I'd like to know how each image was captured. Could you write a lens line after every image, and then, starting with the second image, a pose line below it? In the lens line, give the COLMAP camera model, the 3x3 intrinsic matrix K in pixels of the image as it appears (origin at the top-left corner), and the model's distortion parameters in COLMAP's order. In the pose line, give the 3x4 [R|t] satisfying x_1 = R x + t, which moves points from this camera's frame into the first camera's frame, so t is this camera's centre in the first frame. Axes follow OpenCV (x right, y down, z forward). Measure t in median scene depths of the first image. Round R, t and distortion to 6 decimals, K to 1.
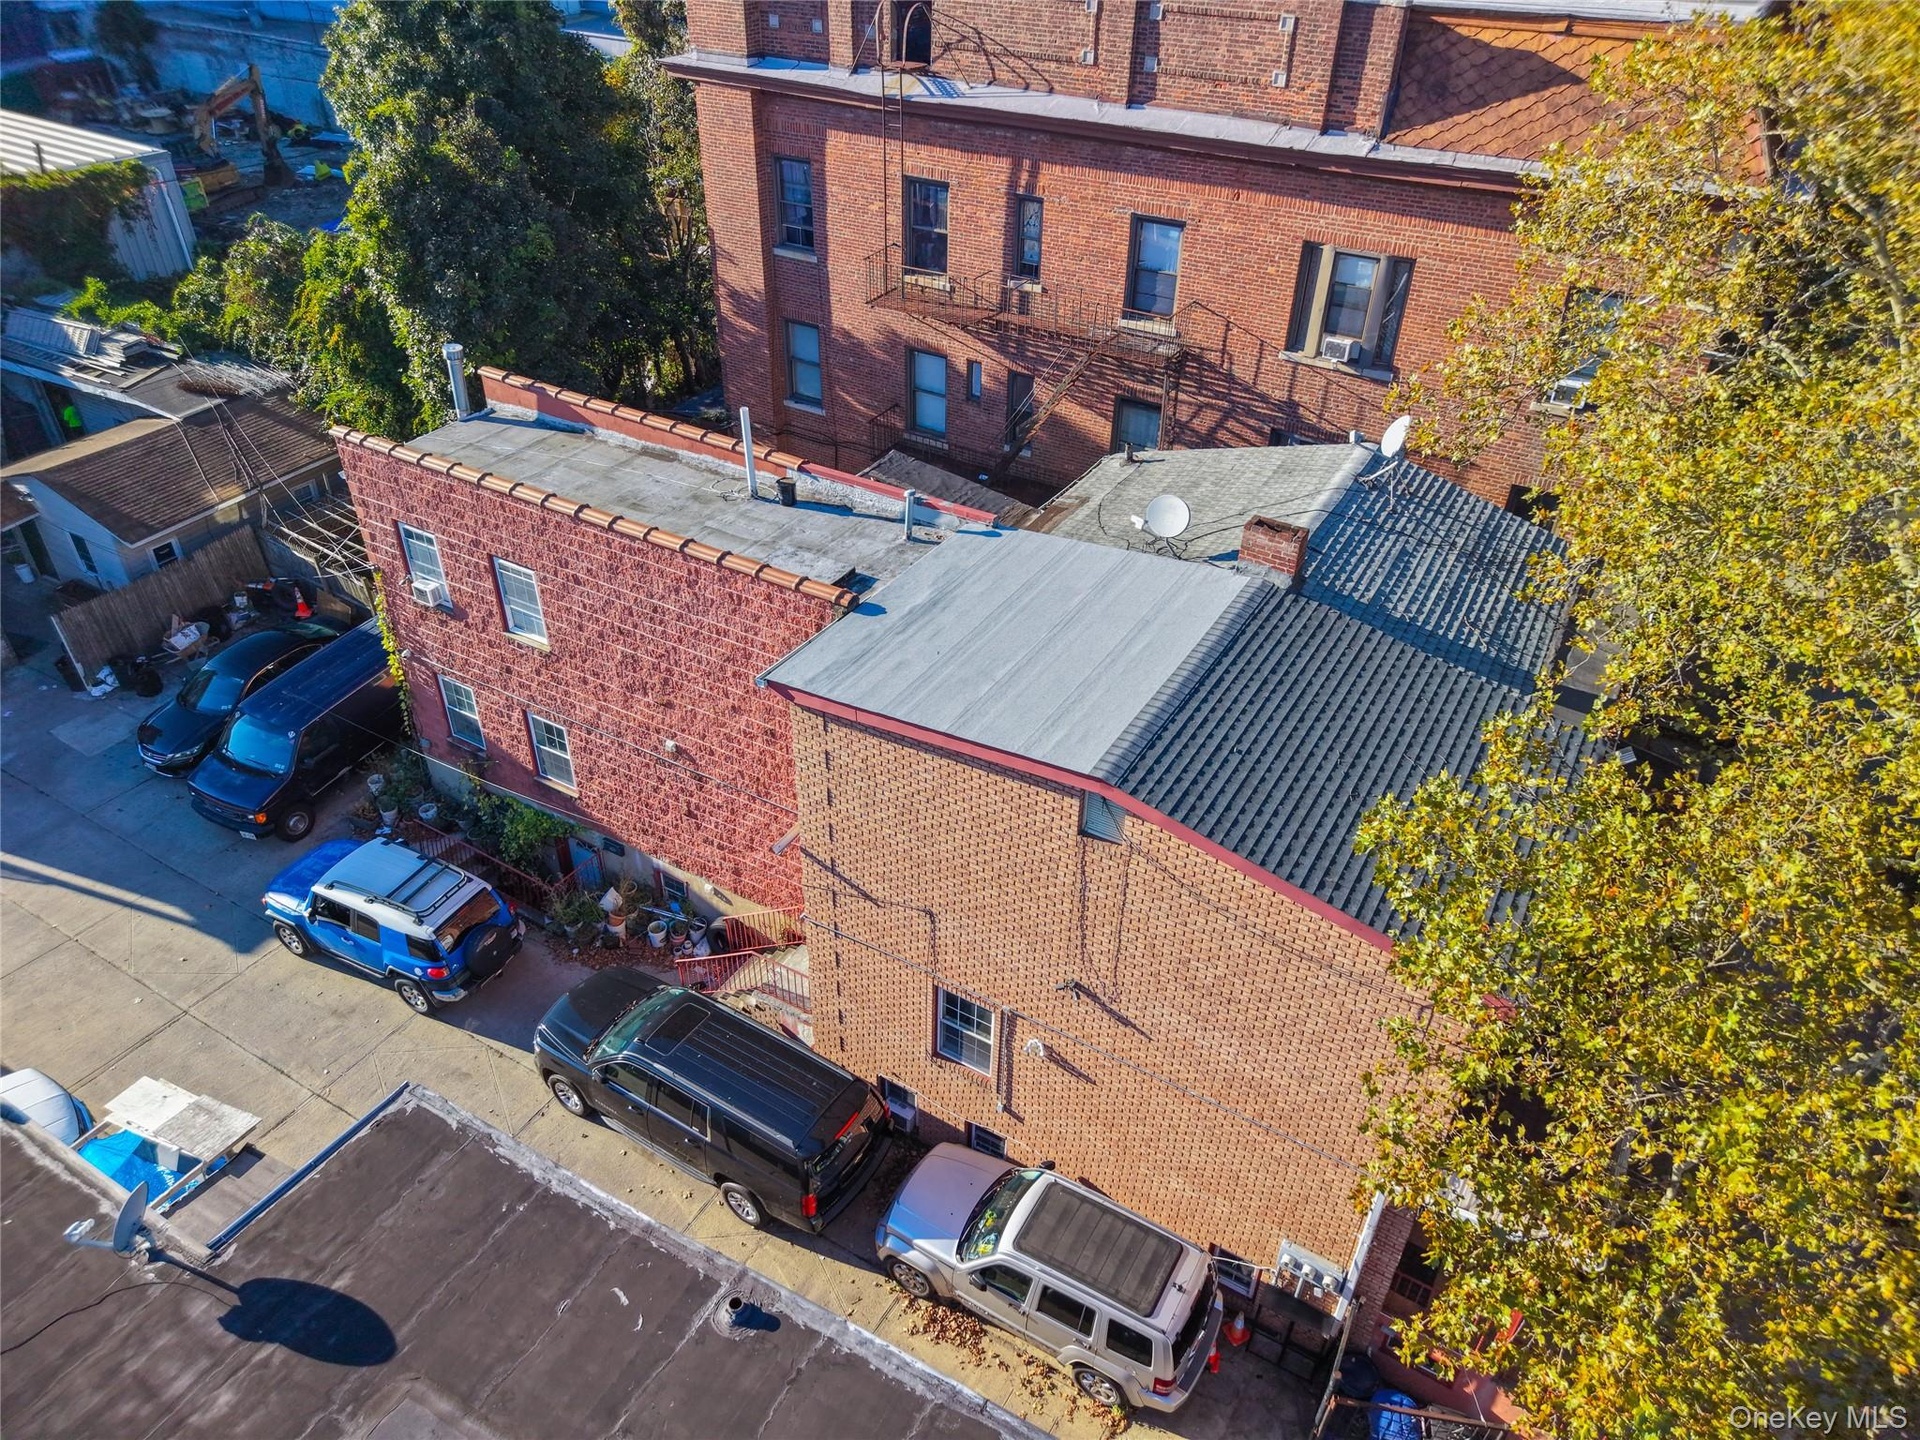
lens RADIAL K [[1283.6, 0, 965.3], [0, 1283.6, 726.3], [0, 0, 1]] dist [0.012002, -0.013716]
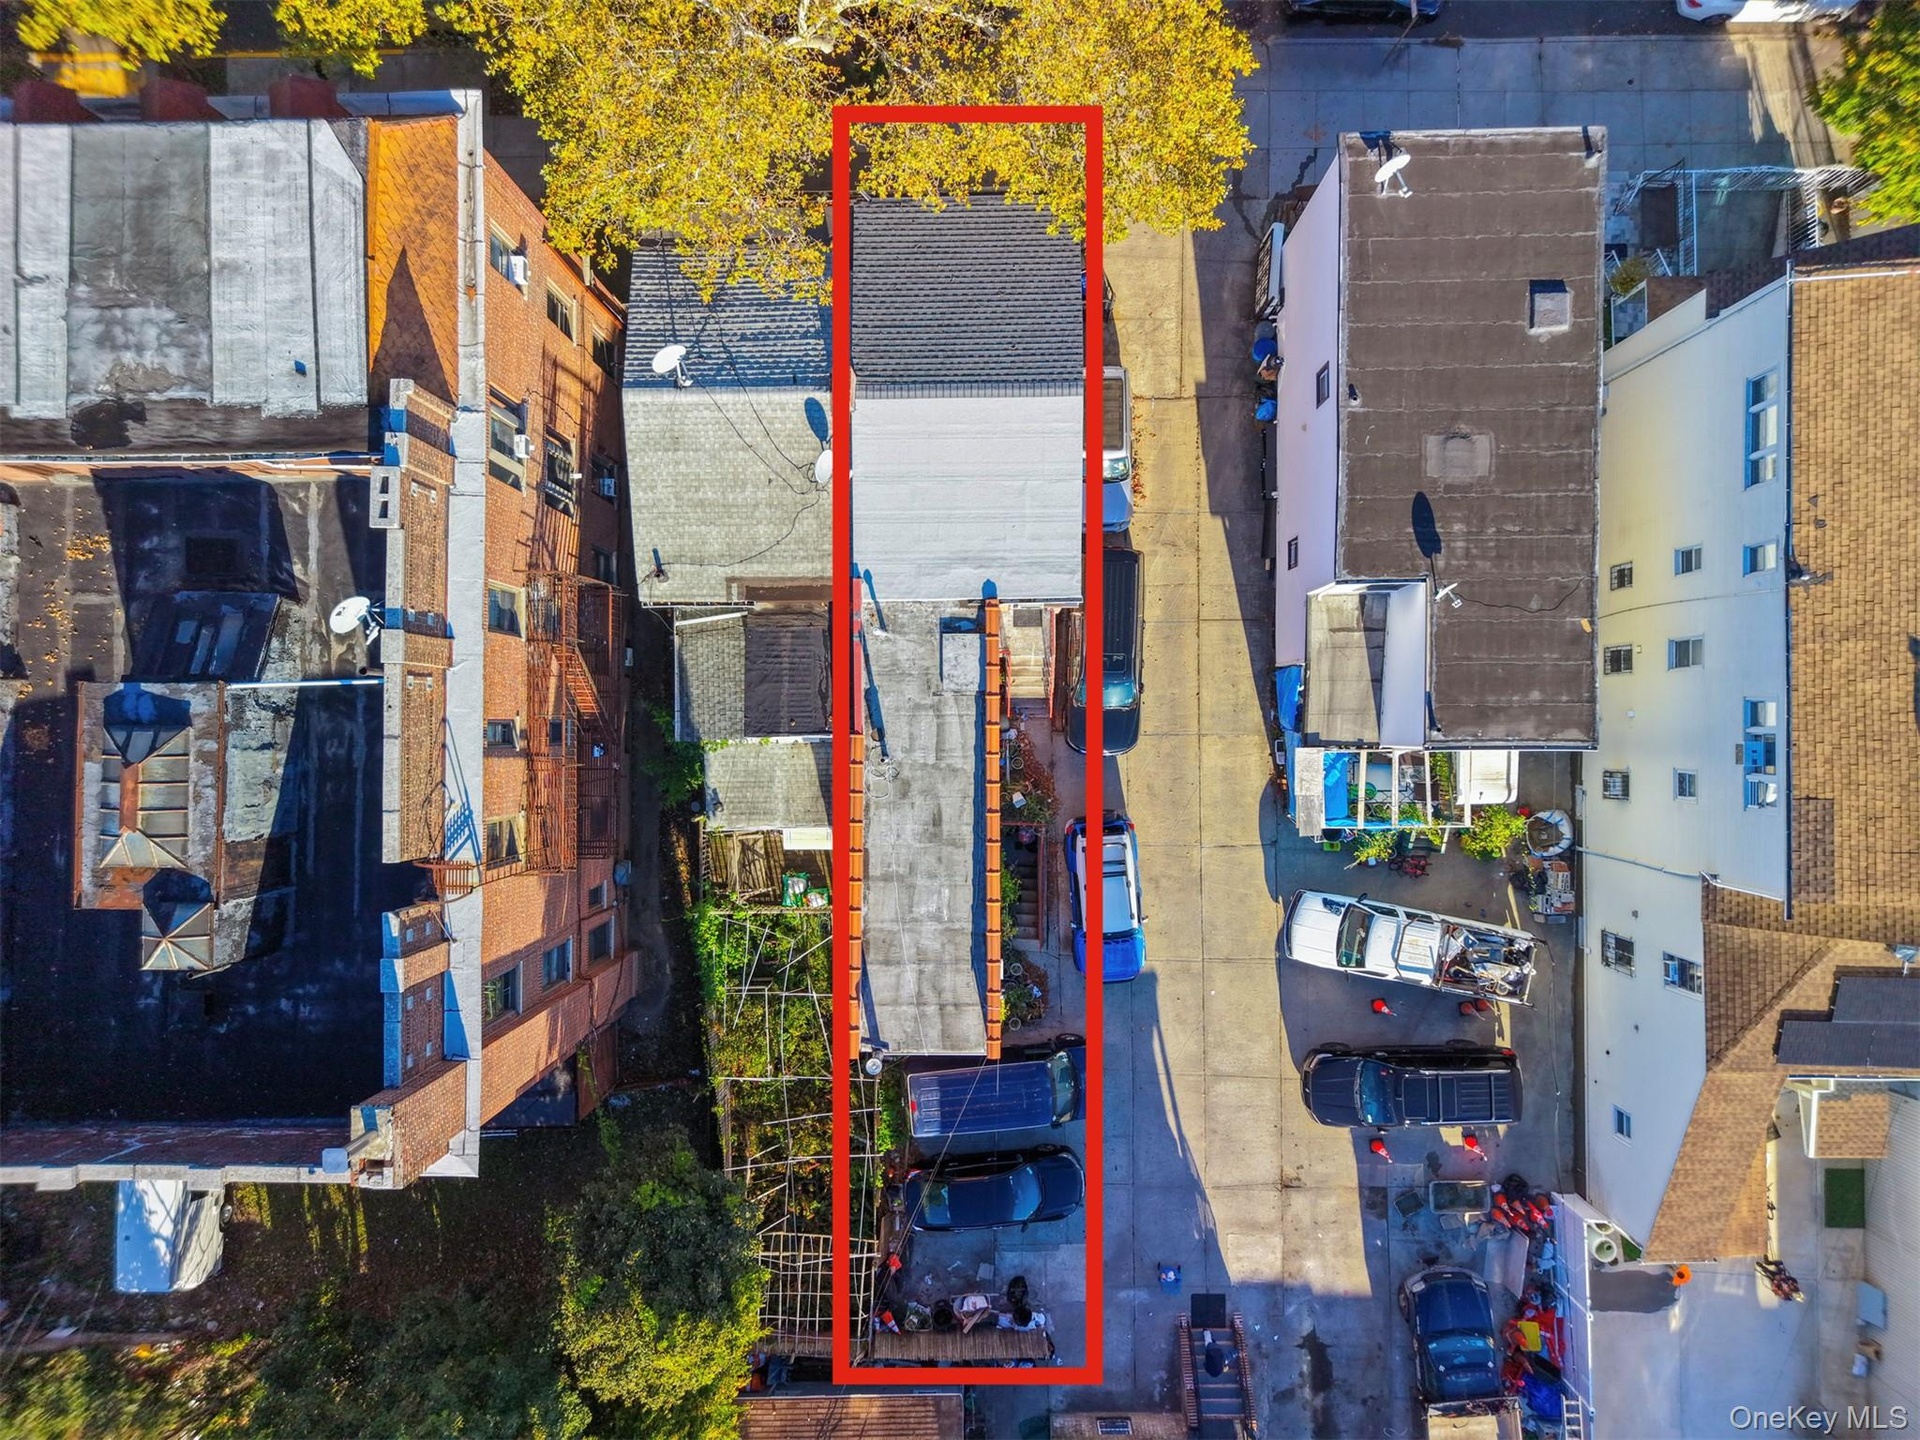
lens RADIAL K [[1283.6, 0, 961.0], [0, 1283.6, 719.3], [0, 0, 1]] dist [0.012002, -0.013716]
pose [[-0.508457, -0.861079, -0.003794, -0.142283], [0.514915, -0.307576, 0.800162, -1.092192], [-0.690170, 0.404894, 0.599772, 0.059739]]
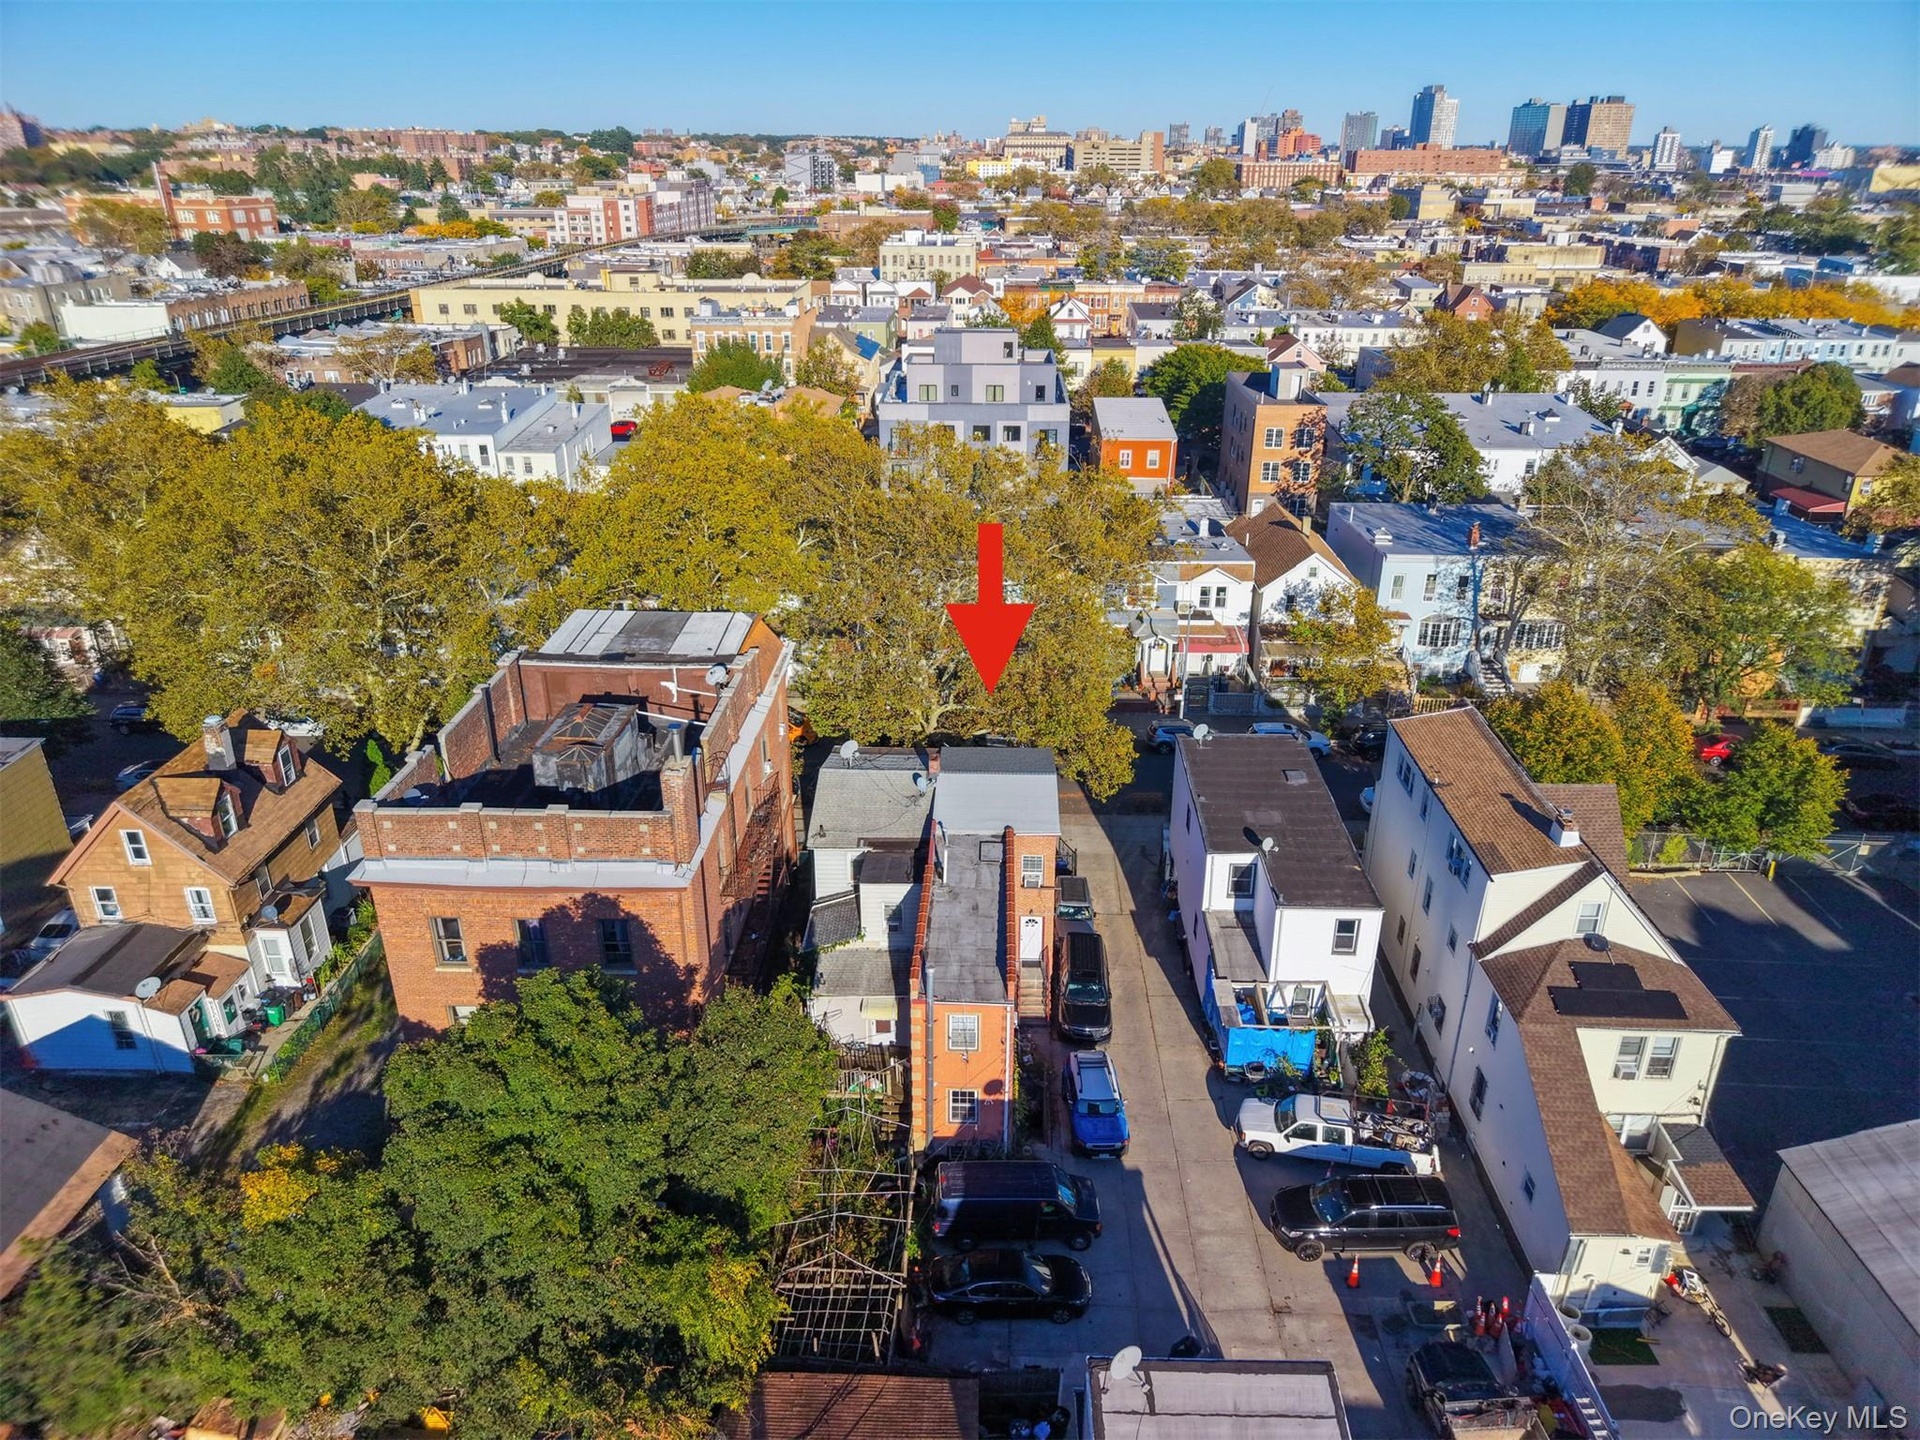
lens RADIAL K [[1283.6, 0, 959.0], [0, 1283.6, 712.8], [0, 0, 1]] dist [0.012002, -0.013716]
pose [[-0.477820, -0.372927, 0.795370, -1.661519], [0.504041, 0.625155, 0.595923, -1.519720], [-0.719465, 0.685643, -0.110741, 0.886761]]
